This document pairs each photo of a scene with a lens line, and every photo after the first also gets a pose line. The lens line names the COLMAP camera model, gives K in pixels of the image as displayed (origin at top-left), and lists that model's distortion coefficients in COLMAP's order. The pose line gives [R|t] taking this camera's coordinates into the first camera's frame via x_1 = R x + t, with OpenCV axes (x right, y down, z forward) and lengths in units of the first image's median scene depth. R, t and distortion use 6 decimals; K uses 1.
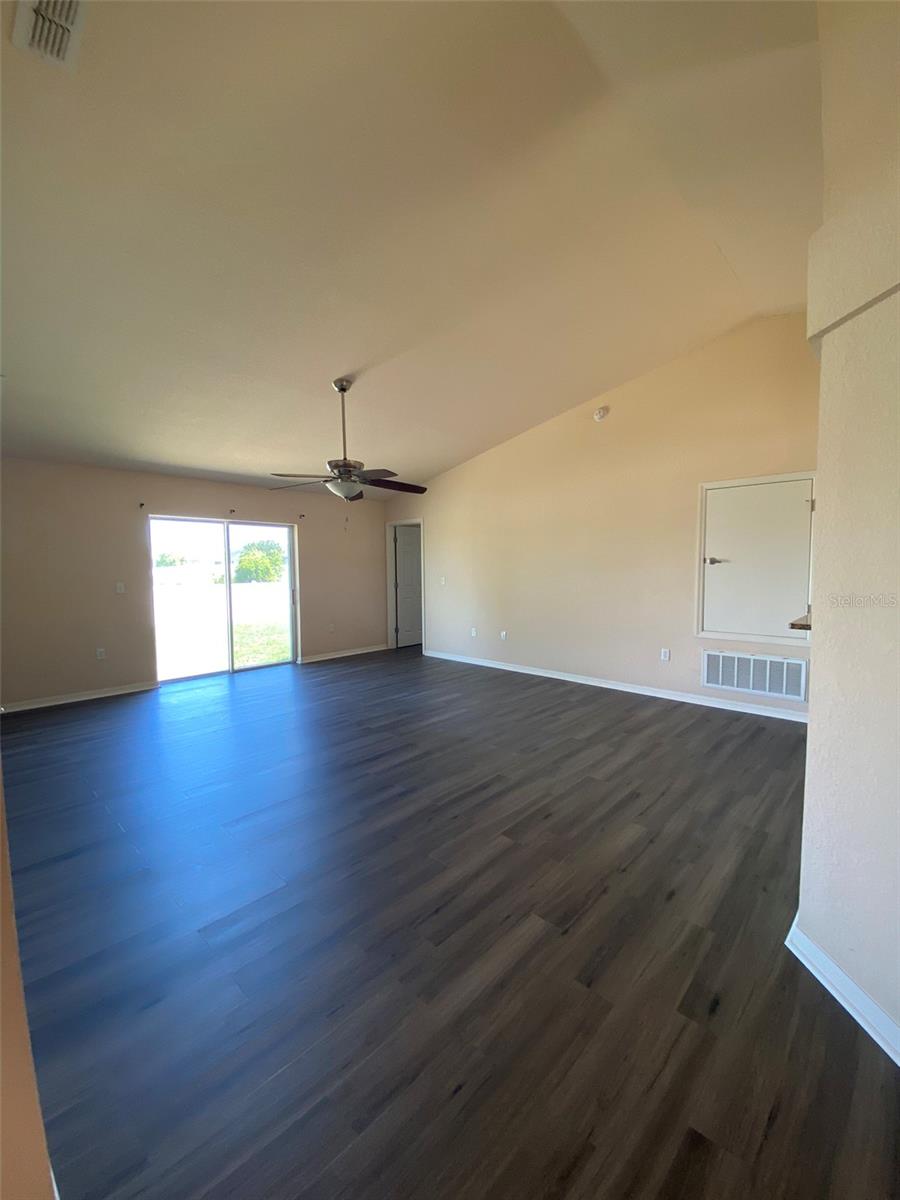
lens RADIAL K [[485.3, 0, 443.2], [0, 485.3, 597.8], [0, 0, 1]] dist [0.009161, -0.008192]
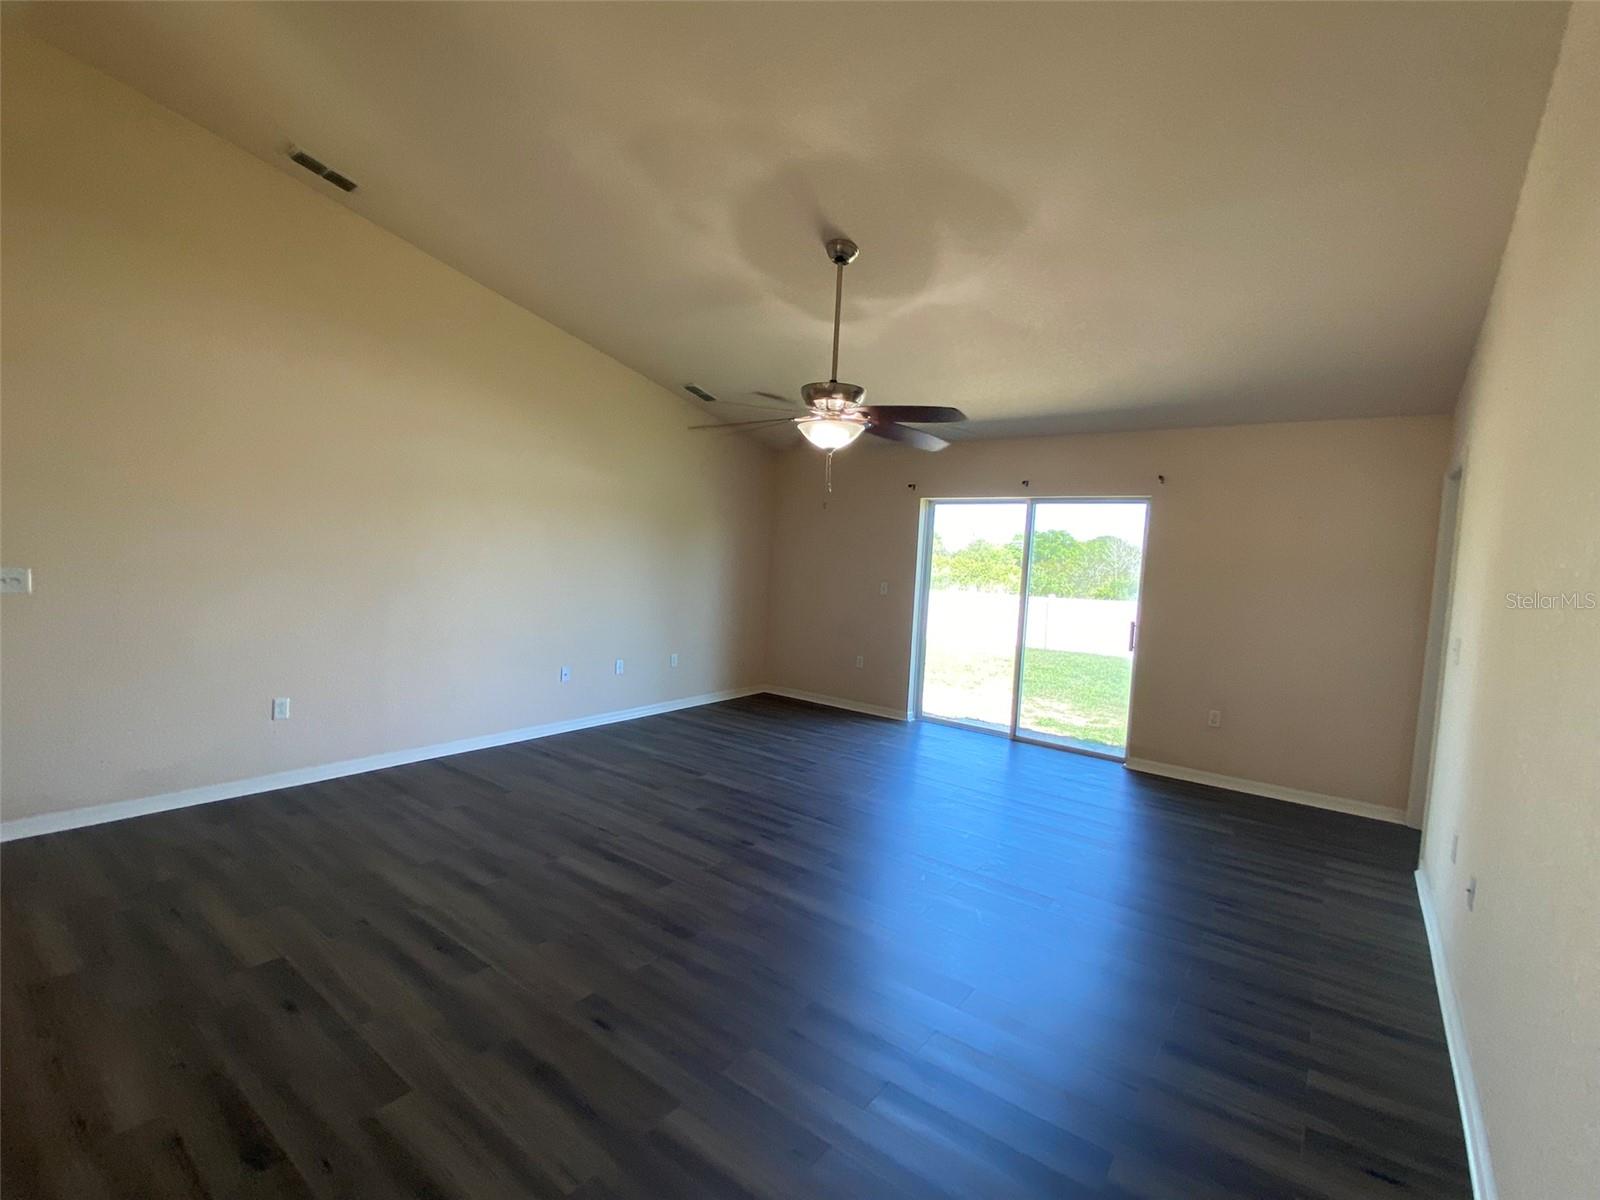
lens RADIAL K [[726.9, 0, 803.5], [0, 726.9, 605.3], [0, 0, 1]] dist [0.004179, -0.005310]
pose [[0.114753, 0.088495, -0.989444, 0.629413], [-0.113667, 0.990652, 0.075420, -0.082401], [0.986870, 0.103812, 0.123740, 0.844194]]
